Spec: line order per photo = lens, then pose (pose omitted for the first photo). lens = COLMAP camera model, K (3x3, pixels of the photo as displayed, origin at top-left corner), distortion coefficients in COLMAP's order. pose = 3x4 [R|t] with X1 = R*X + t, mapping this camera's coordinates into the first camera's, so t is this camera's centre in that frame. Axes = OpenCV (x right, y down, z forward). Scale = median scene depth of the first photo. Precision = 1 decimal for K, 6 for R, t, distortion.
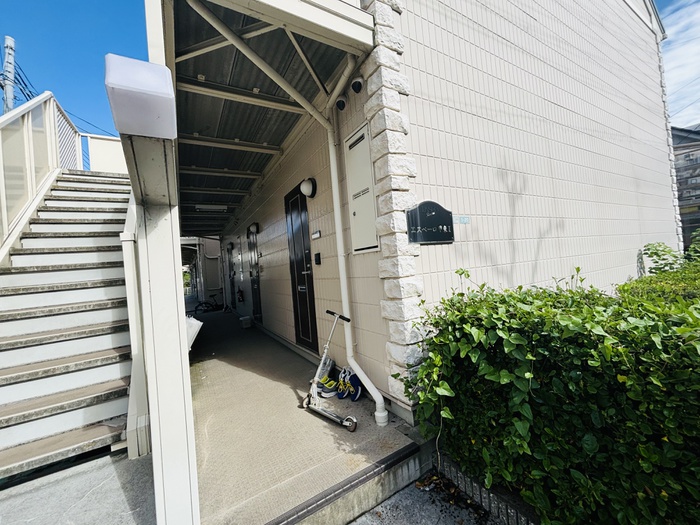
lens RADIAL K [[284.6, 0, 349.4], [0, 284.6, 260.0], [0, 0, 1]] dist [-0.000477, 0.000011]
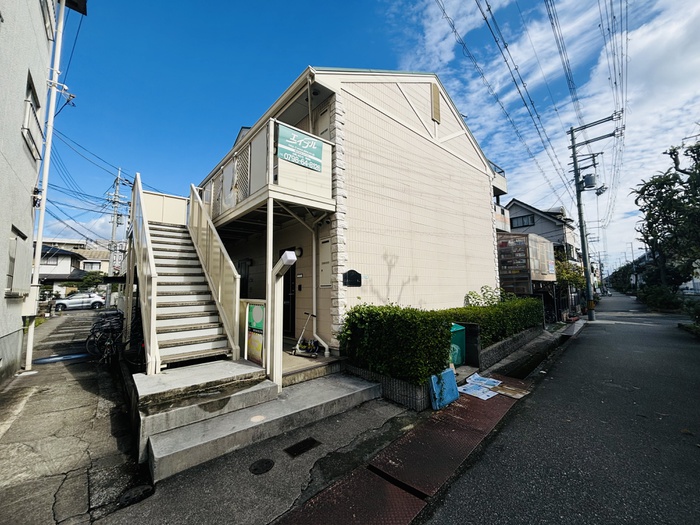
lens RADIAL K [[281.0, 0, 346.4], [0, 281.0, 257.4], [0, 0, 1]] dist [0.000133, -0.000060]
pose [[0.980881, 0.089557, 0.172777, -0.218118], [-0.071844, 0.991747, -0.106193, -0.042615], [-0.180862, 0.091749, 0.979220, -1.485952]]
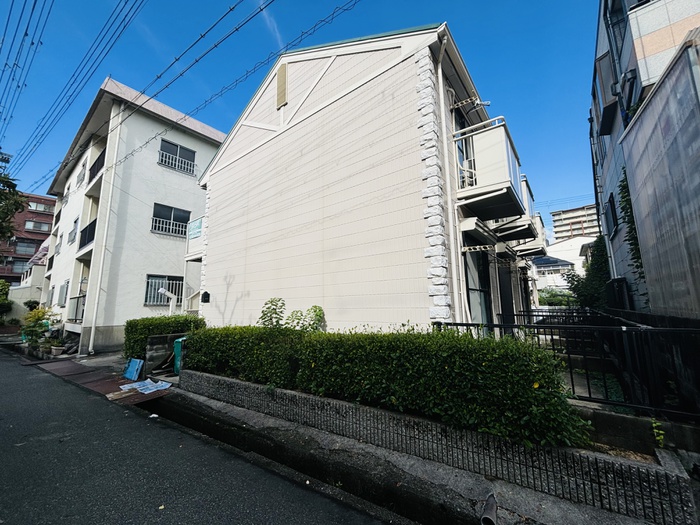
lens RADIAL K [[284.6, 0, 349.4], [0, 284.6, 260.0], [0, 0, 1]] dist [-0.000477, 0.000011]
pose [[0.365887, -0.071458, -0.927912, 4.607923], [0.001143, 0.997082, -0.076334, -0.335138], [0.930658, 0.026869, 0.364901, 1.391262]]
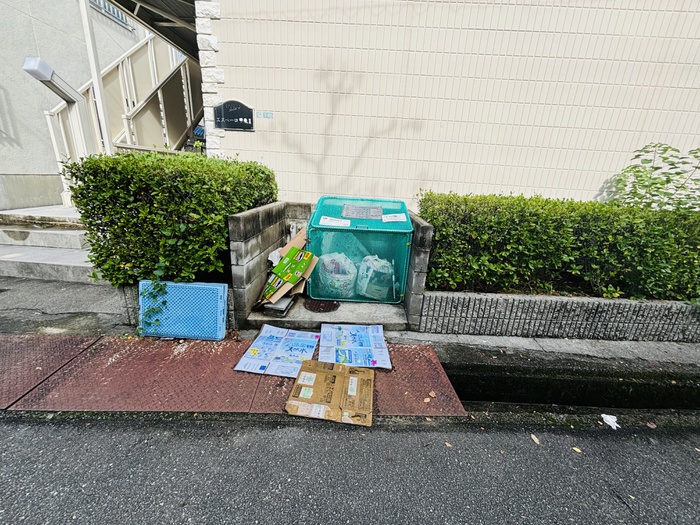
lens RADIAL K [[284.6, 0, 349.4], [0, 284.6, 260.0], [0, 0, 1]] dist [-0.000477, 0.000011]
pose [[0.824605, 0.282297, -0.490239, 1.792679], [-0.114336, 0.931876, 0.344289, -0.002085], [0.554034, -0.227851, 0.800706, -0.091550]]
